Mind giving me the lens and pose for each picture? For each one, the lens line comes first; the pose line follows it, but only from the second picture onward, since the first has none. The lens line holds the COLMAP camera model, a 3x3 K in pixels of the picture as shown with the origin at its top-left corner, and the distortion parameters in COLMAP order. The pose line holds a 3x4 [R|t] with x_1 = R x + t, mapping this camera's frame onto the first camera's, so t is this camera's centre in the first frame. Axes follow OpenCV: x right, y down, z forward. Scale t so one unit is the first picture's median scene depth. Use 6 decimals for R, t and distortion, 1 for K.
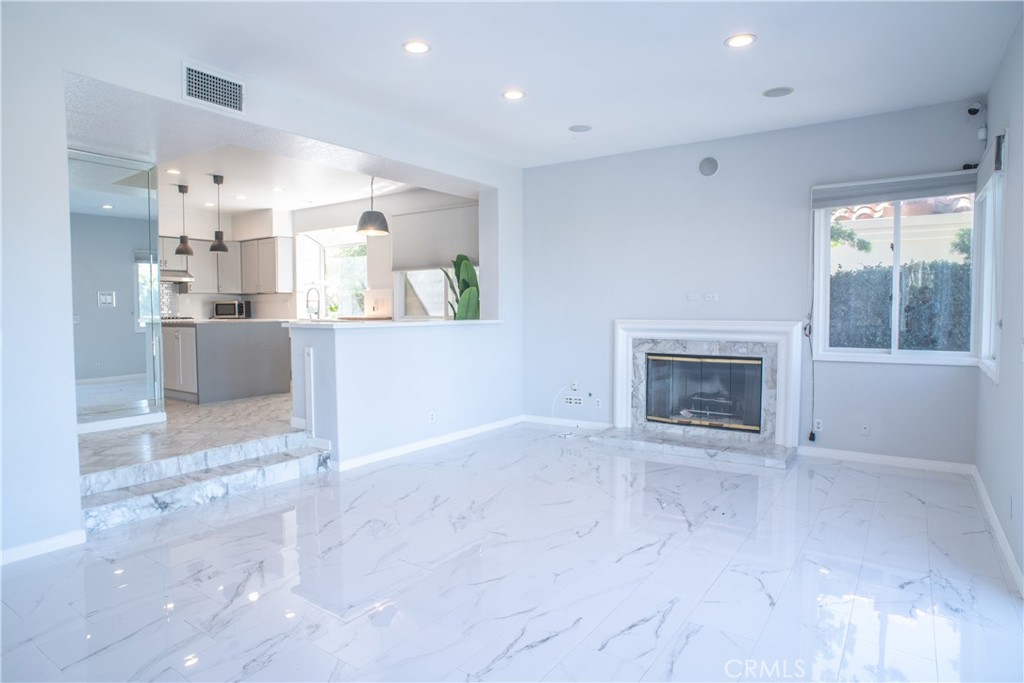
lens RADIAL K [[585.8, 0, 512.8], [0, 585.8, 335.6], [0, 0, 1]] dist [-0.101326, 0.065072]
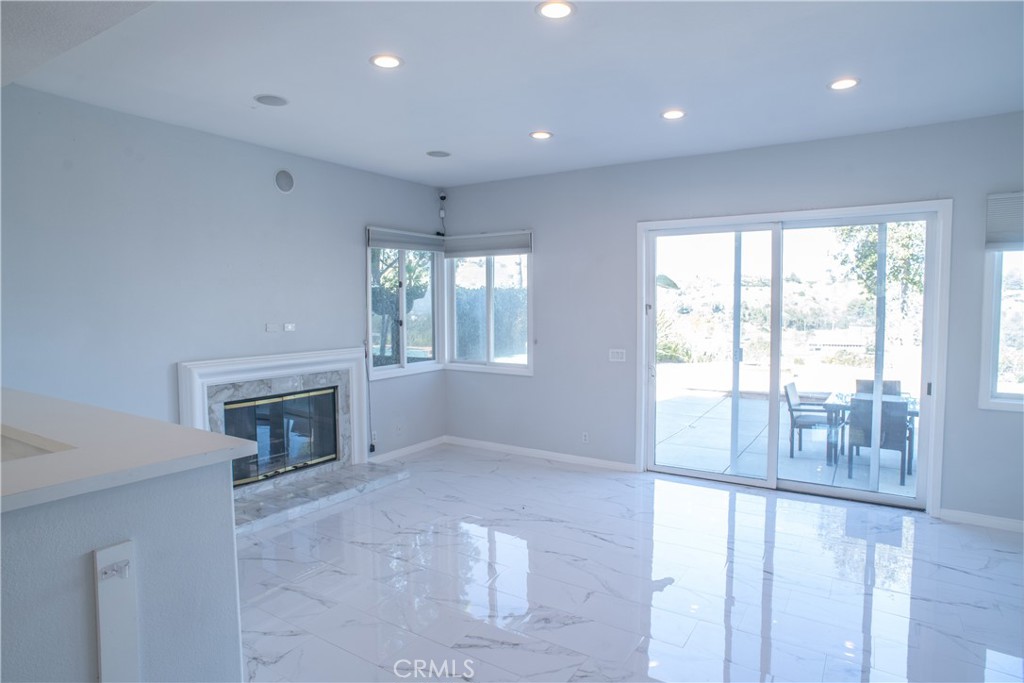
lens RADIAL K [[585.8, 0, 509.2], [0, 585.8, 333.6], [0, 0, 1]] dist [-0.096738, 0.071453]
pose [[-0.028145, -0.046855, 0.998505, -0.574870], [0.051520, 0.997505, 0.048260, -0.084006], [-0.998275, 0.052801, -0.025661, 0.693851]]
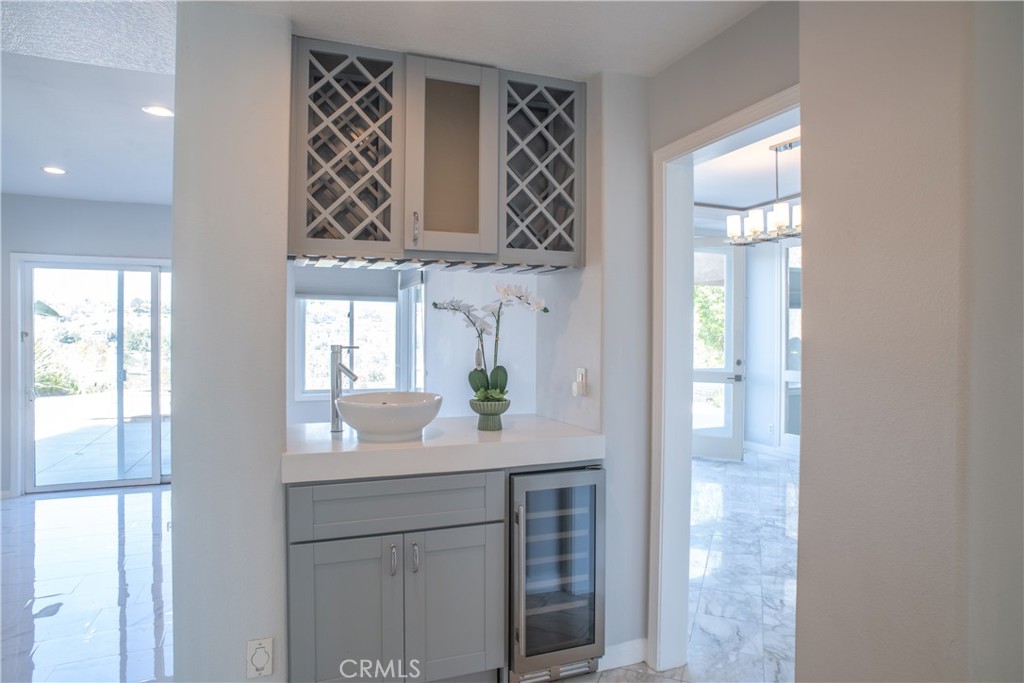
lens RADIAL K [[585.8, 0, 512.8], [0, 585.8, 335.6], [0, 0, 1]] dist [-0.101326, 0.065072]
pose [[-0.834581, -0.001919, 0.550882, -0.868702], [0.025998, 0.998743, 0.042865, -0.087720], [-0.550272, 0.050096, -0.833481, 0.786755]]
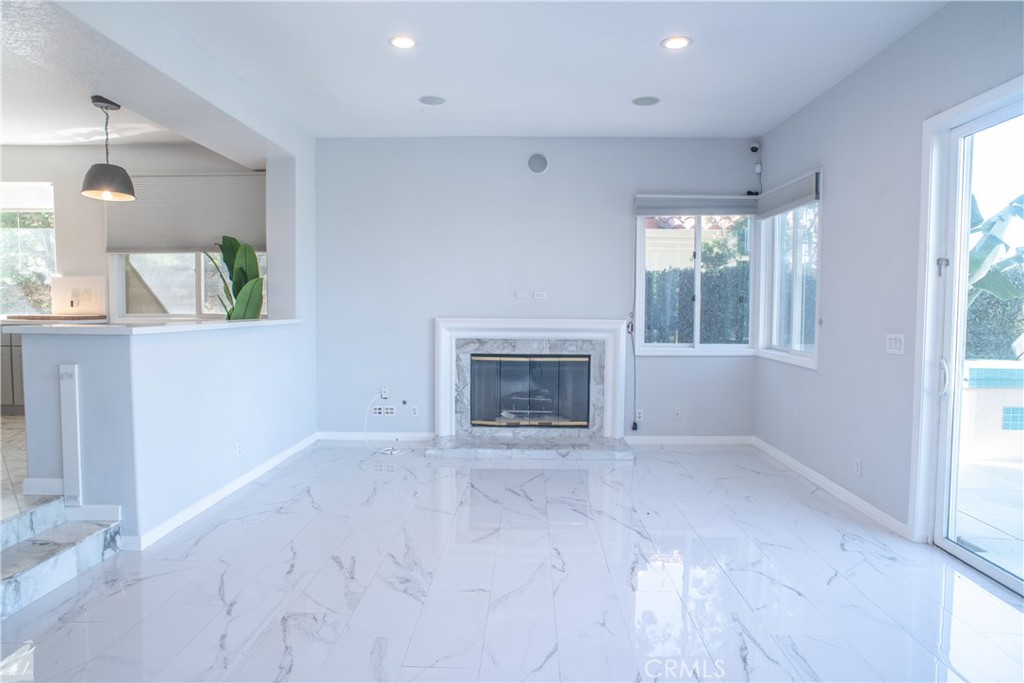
lens RADIAL K [[585.8, 0, 512.8], [0, 585.8, 335.6], [0, 0, 1]] dist [-0.101326, 0.065072]
pose [[0.835518, -0.018747, 0.549143, -0.250307], [0.015517, 0.999824, 0.010523, -0.009034], [-0.549244, -0.000271, 0.835662, 0.192431]]
